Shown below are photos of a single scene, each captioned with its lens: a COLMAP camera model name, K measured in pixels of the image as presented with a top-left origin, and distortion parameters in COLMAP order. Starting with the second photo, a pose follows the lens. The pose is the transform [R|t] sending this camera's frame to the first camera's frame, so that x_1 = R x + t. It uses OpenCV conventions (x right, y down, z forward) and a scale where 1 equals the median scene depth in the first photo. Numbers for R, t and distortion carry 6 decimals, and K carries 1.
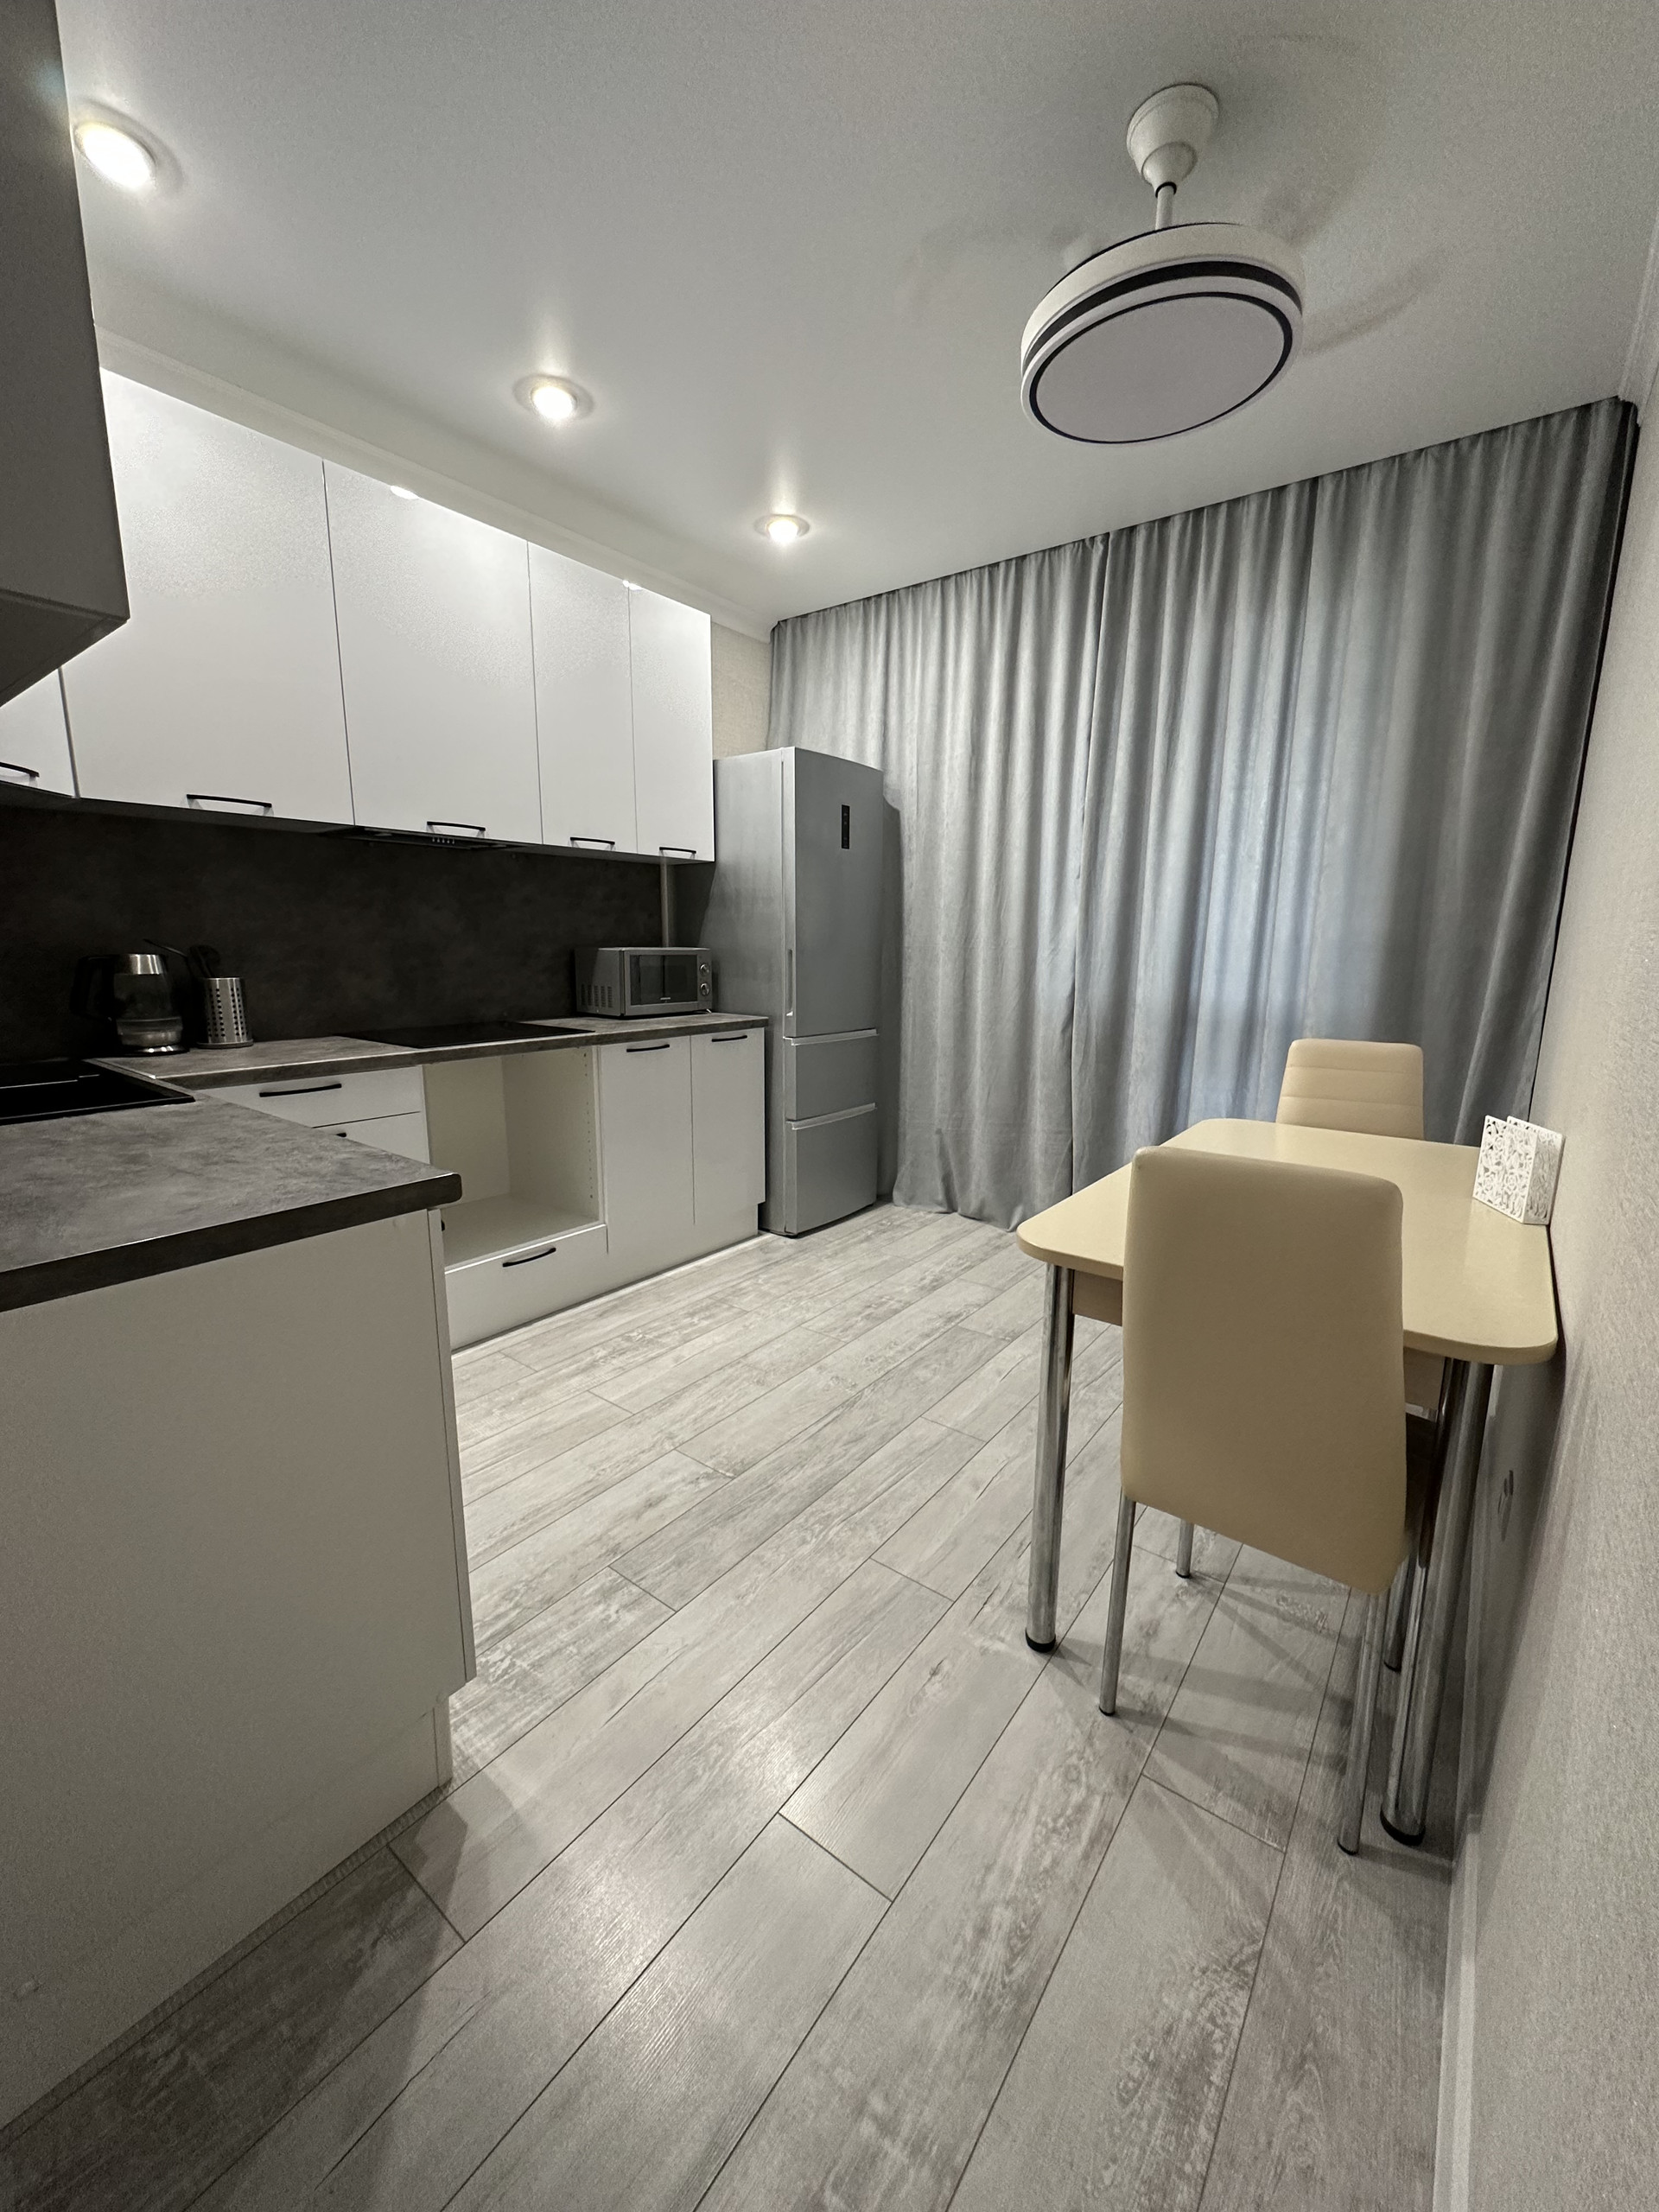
lens RADIAL K [[882.6, 0, 836.4], [0, 882.6, 1106.8], [0, 0, 1]] dist [-0.003043, 0.001507]
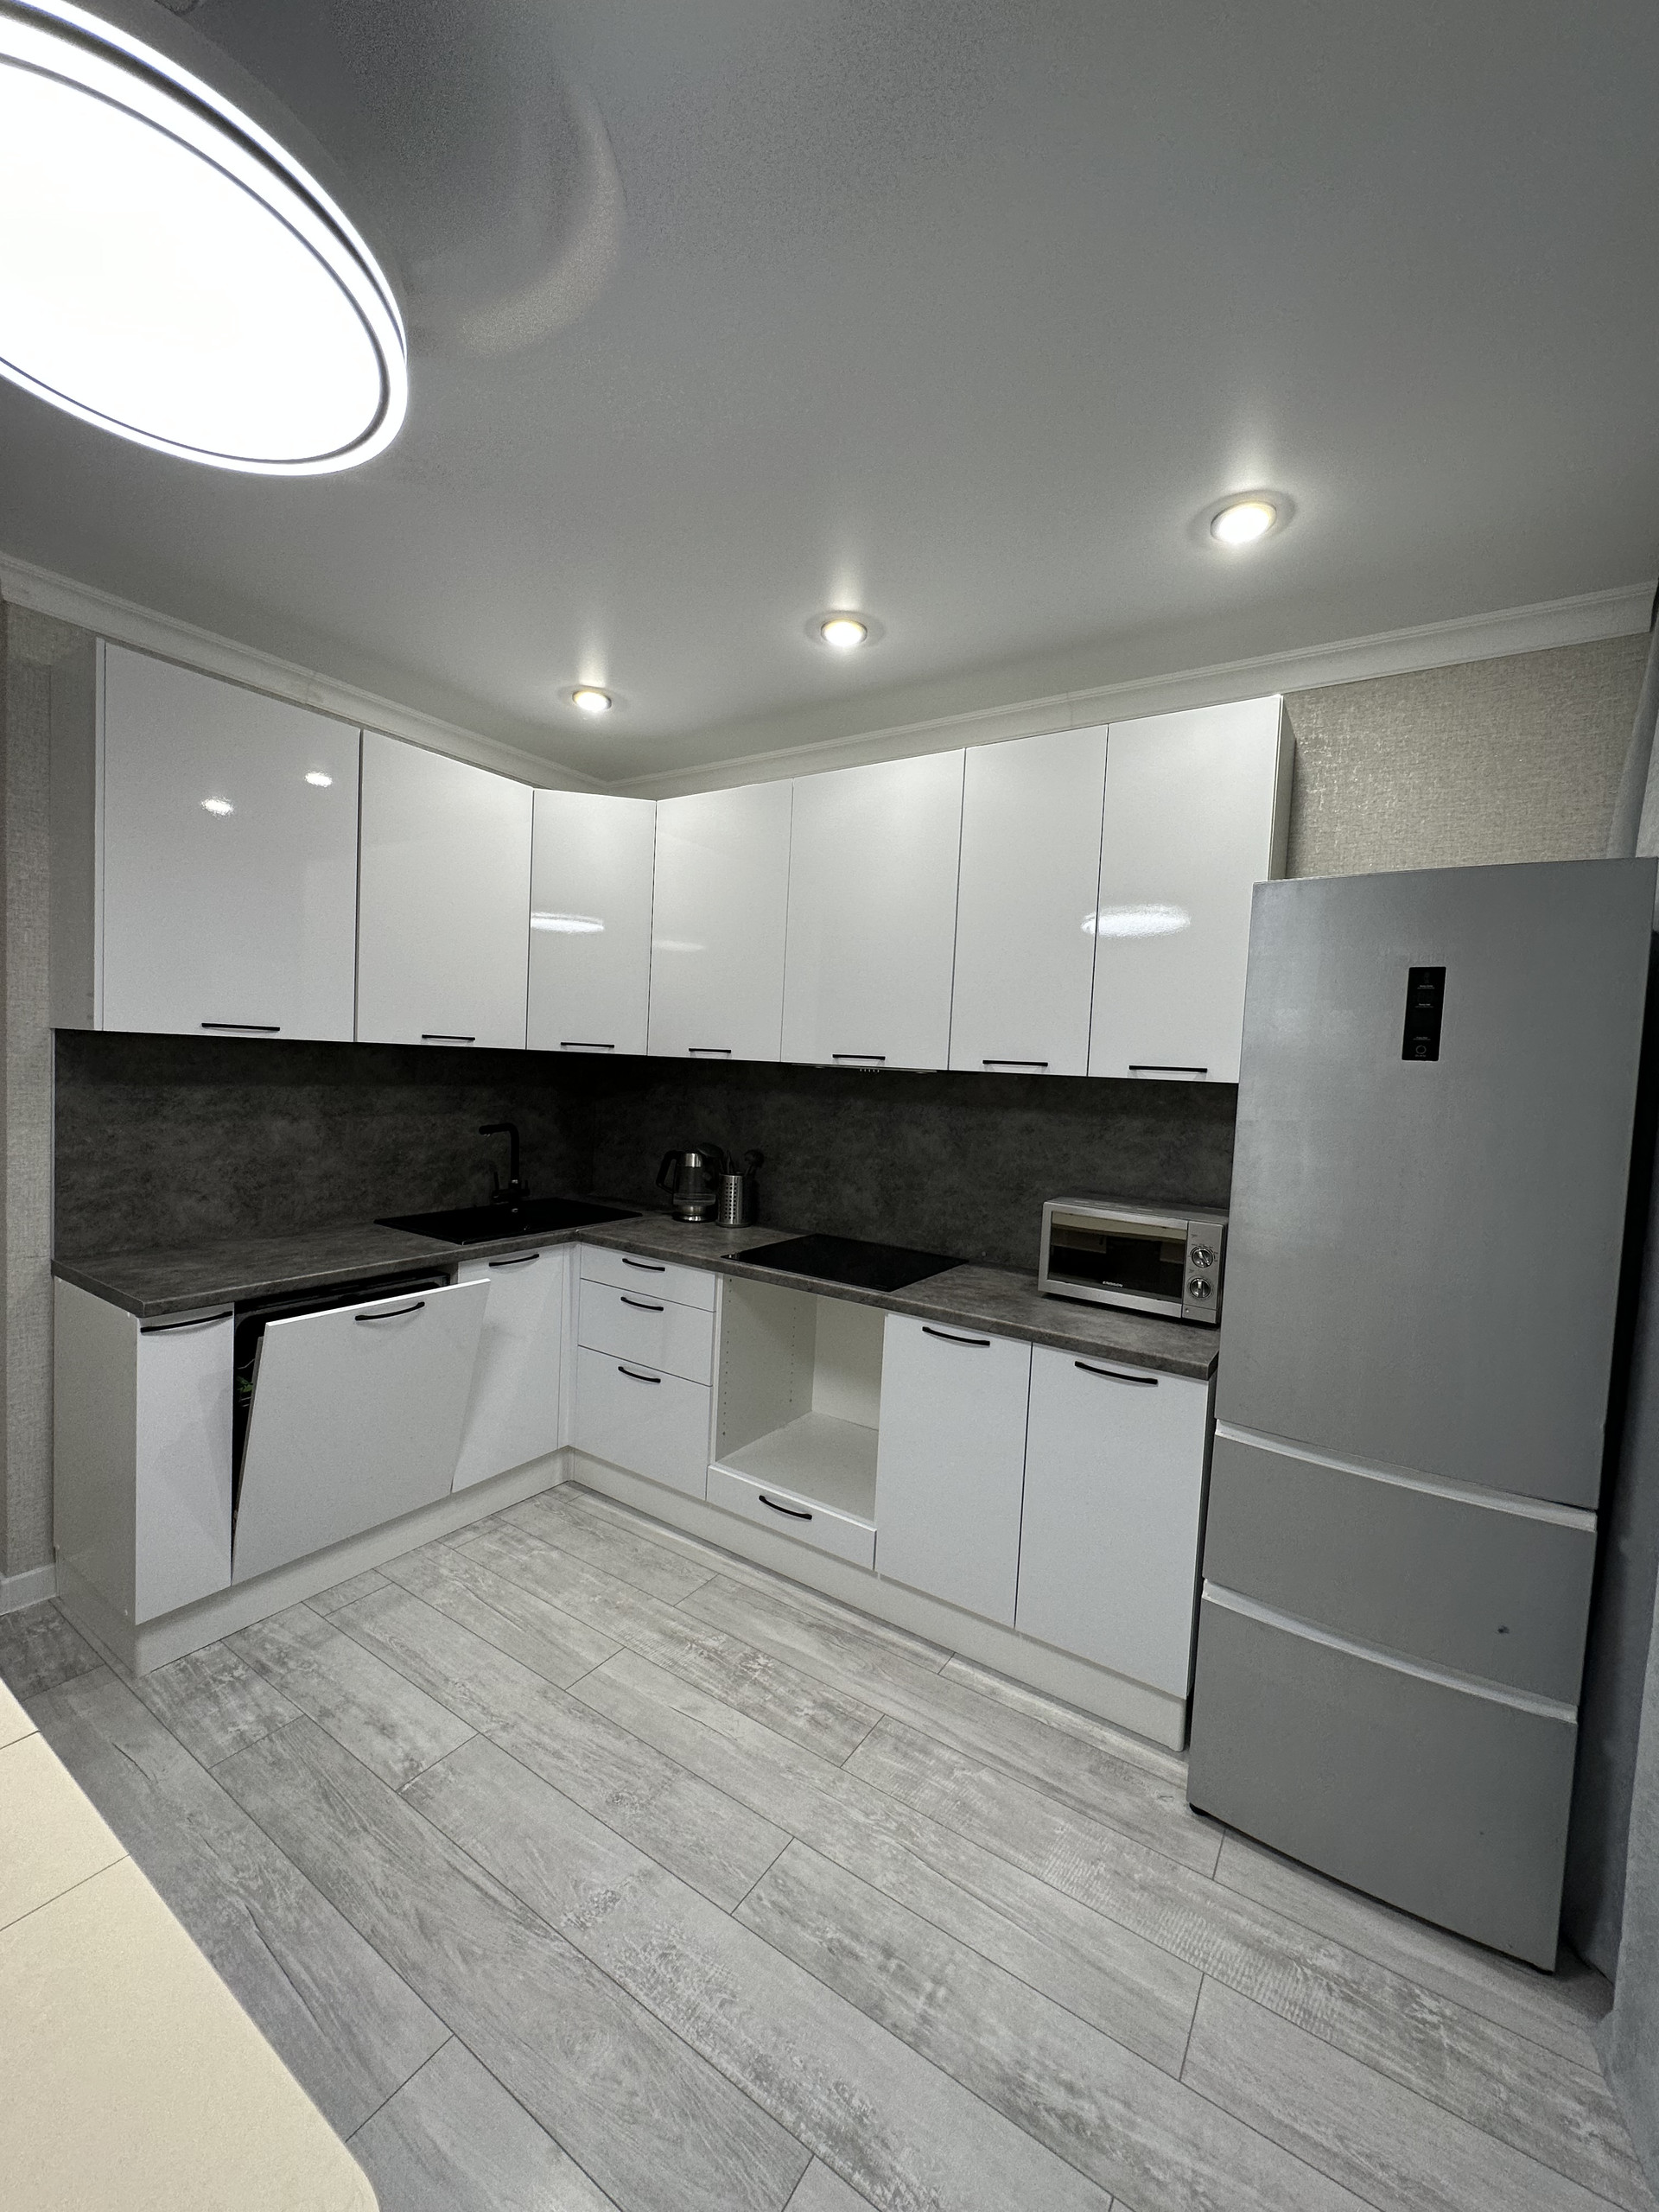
lens RADIAL K [[882.6, 0, 823.2], [0, 882.6, 1109.2], [0, 0, 1]] dist [-0.003043, 0.001507]
pose [[0.060649, 0.050135, -0.996899, 0.567291], [-0.231598, 0.972189, 0.034802, -0.282283], [0.970919, 0.228770, 0.070573, 0.892212]]
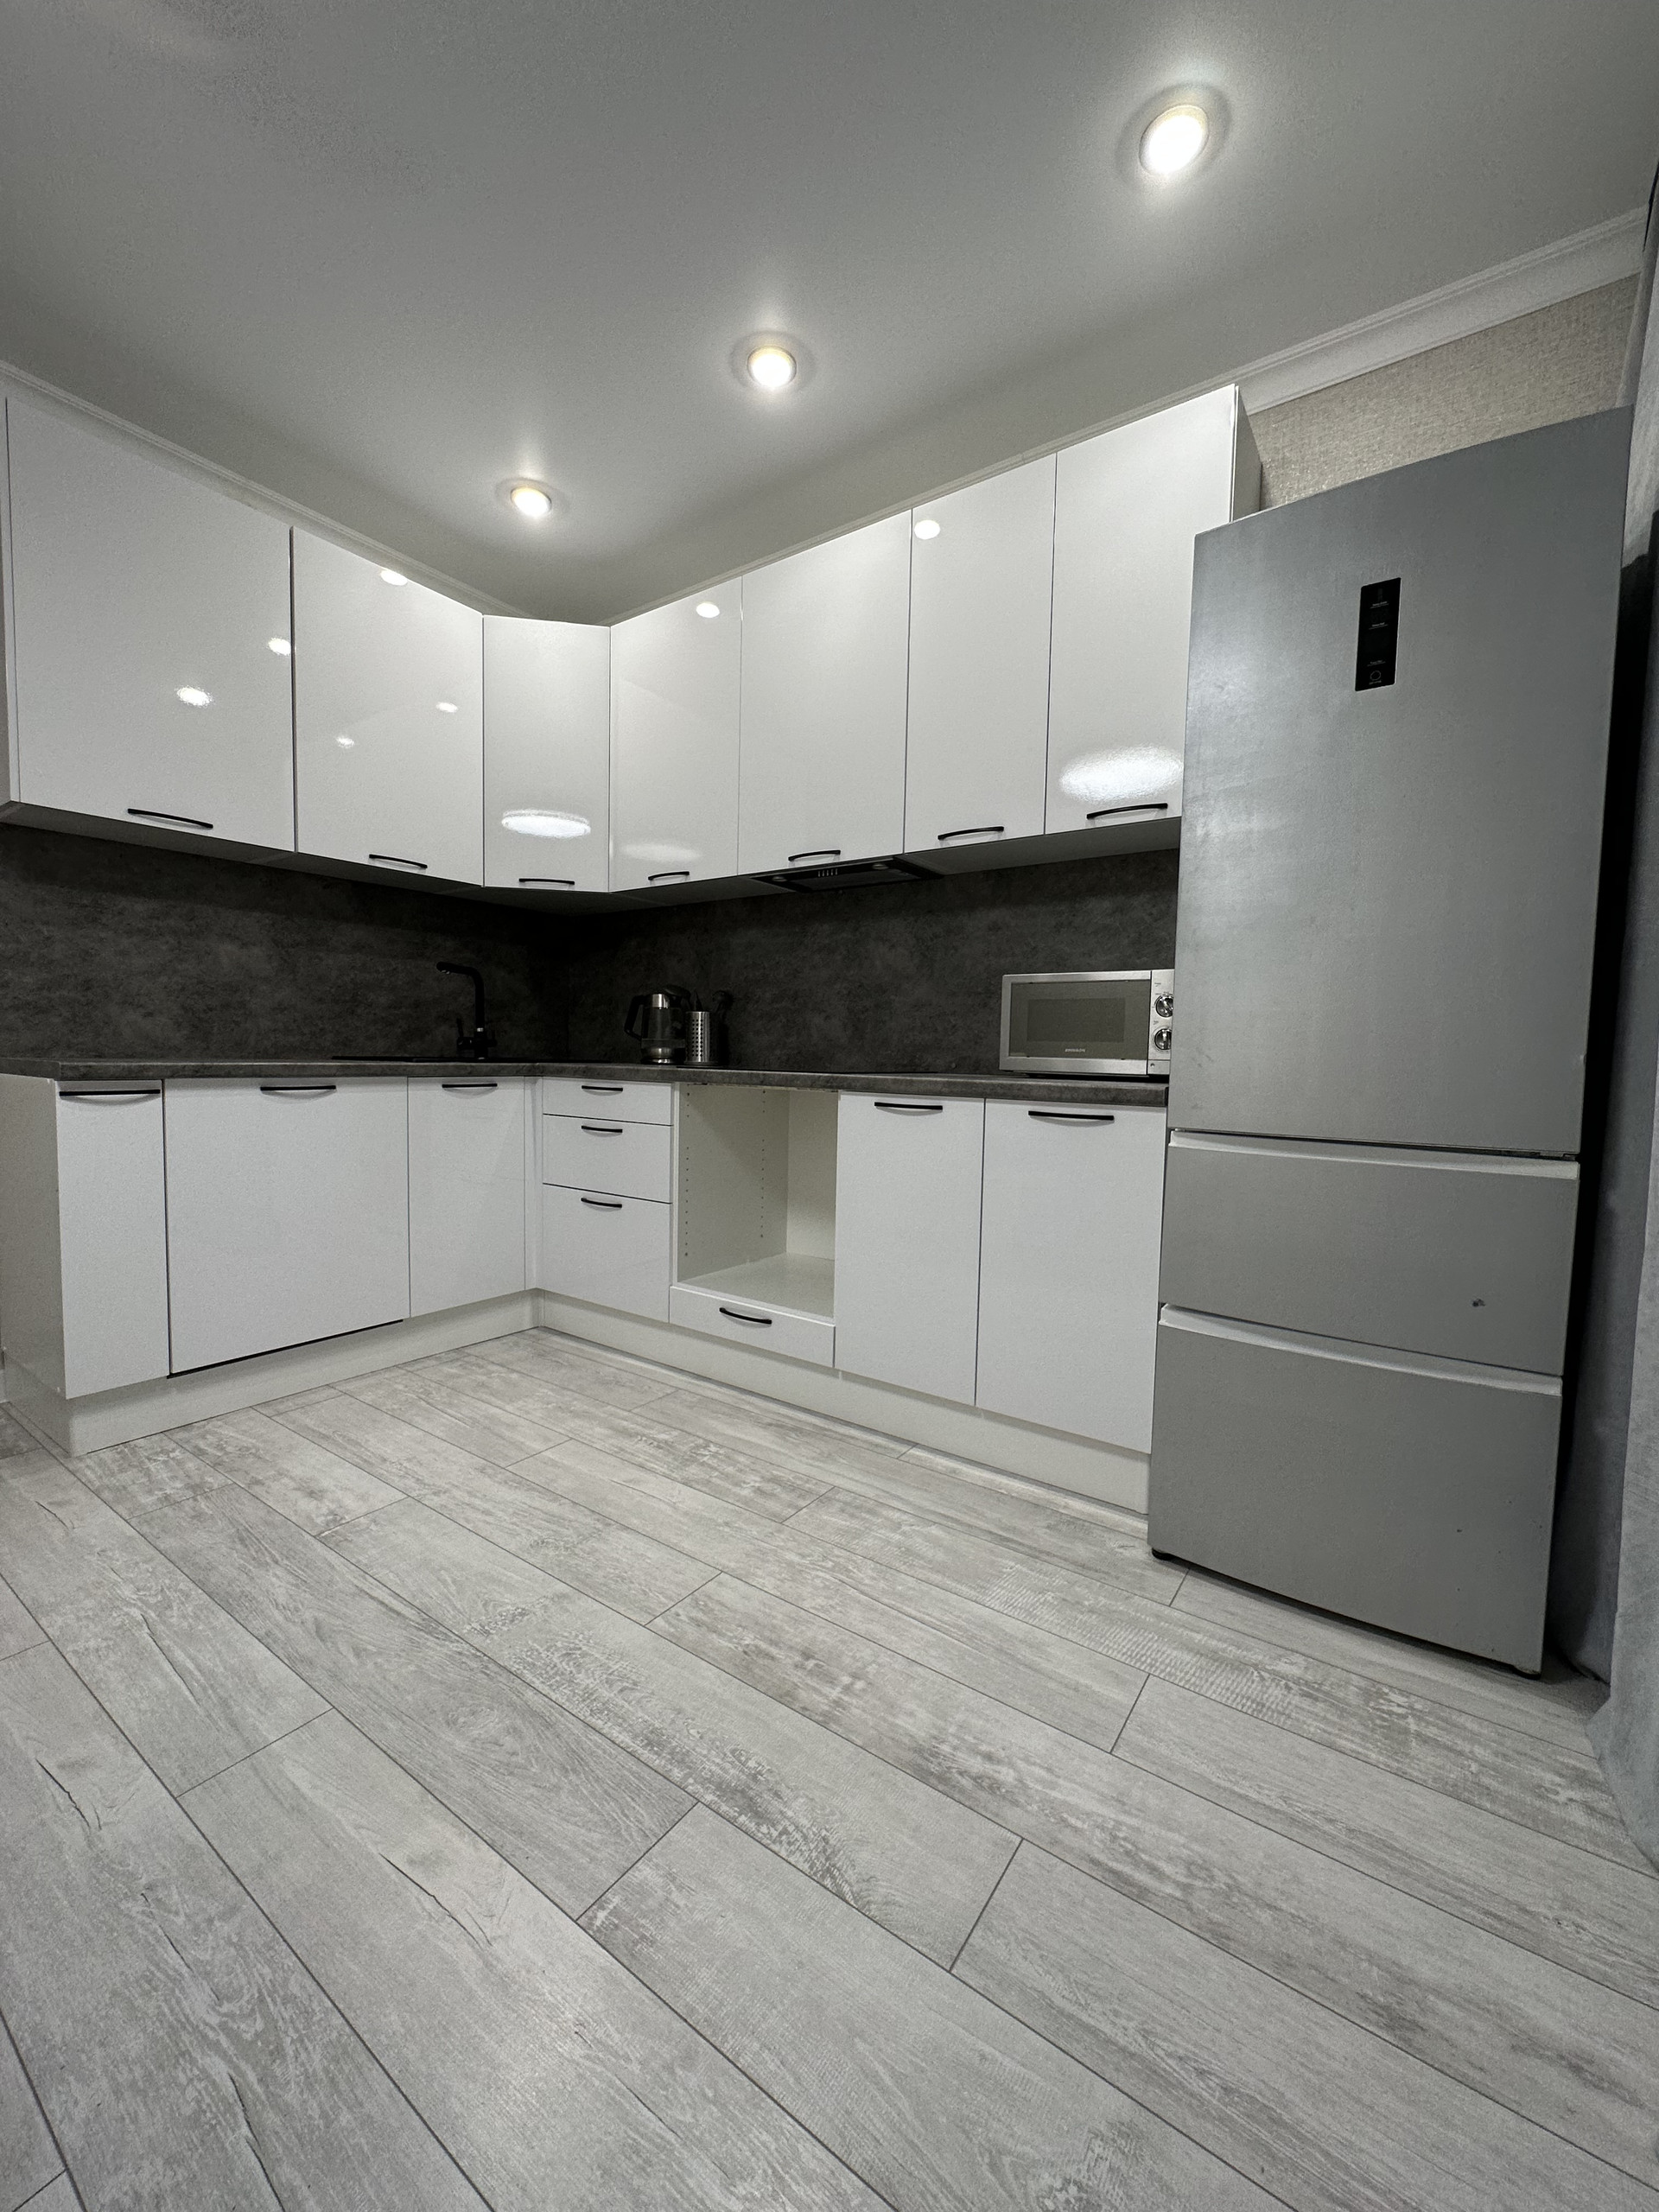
lens RADIAL K [[882.6, 0, 823.9], [0, 882.6, 1110.6], [0, 0, 1]] dist [-0.003043, 0.001507]
pose [[0.026476, 0.057654, -0.997986, 0.541488], [-0.205935, 0.977236, 0.050992, -0.095706], [0.978207, 0.204170, 0.037746, 1.018231]]
